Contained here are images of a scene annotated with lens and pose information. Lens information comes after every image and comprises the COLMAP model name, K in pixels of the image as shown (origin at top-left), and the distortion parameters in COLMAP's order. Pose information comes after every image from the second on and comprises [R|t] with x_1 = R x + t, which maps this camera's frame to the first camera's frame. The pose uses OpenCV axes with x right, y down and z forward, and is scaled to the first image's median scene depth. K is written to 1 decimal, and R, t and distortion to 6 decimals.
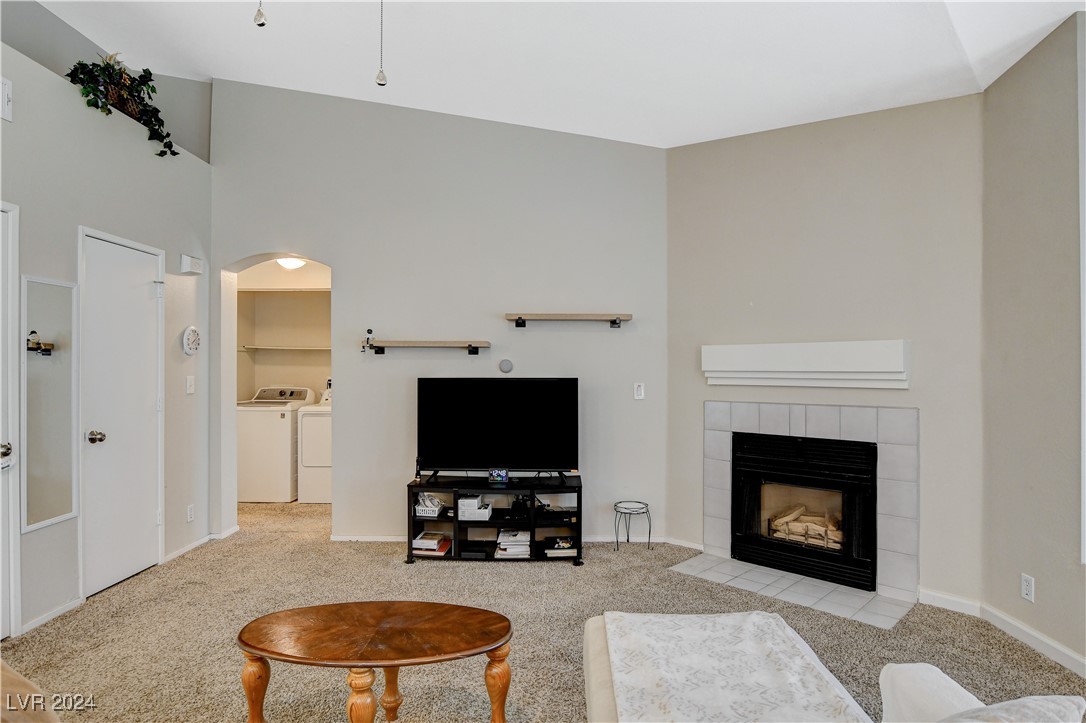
lens RADIAL K [[597.3, 0, 543.7], [0, 597.3, 367.1], [0, 0, 1]] dist [-0.008173, -0.000125]
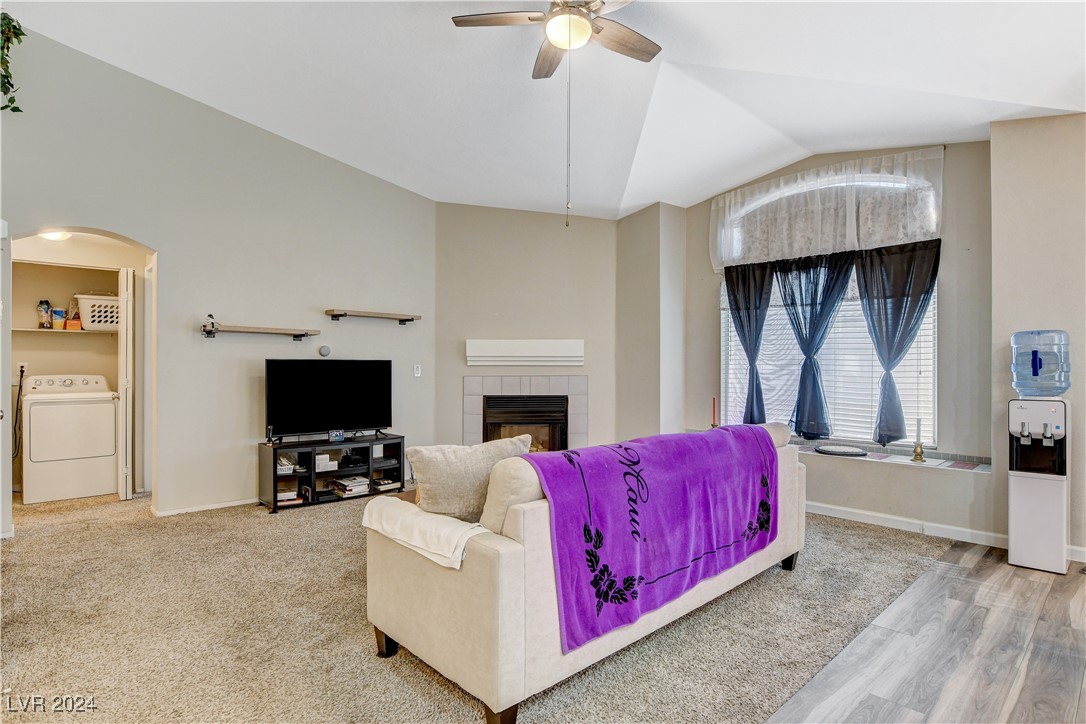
lens RADIAL K [[575.1, 0, 543.2], [0, 575.1, 363.6], [0, 0, 1]] dist [-0.003525, -0.000682]
pose [[0.717028, 0.006479, 0.697014, -0.623509], [-0.001940, 0.999971, -0.007300, 0.035943], [-0.697042, 0.003882, 0.717020, -0.191111]]
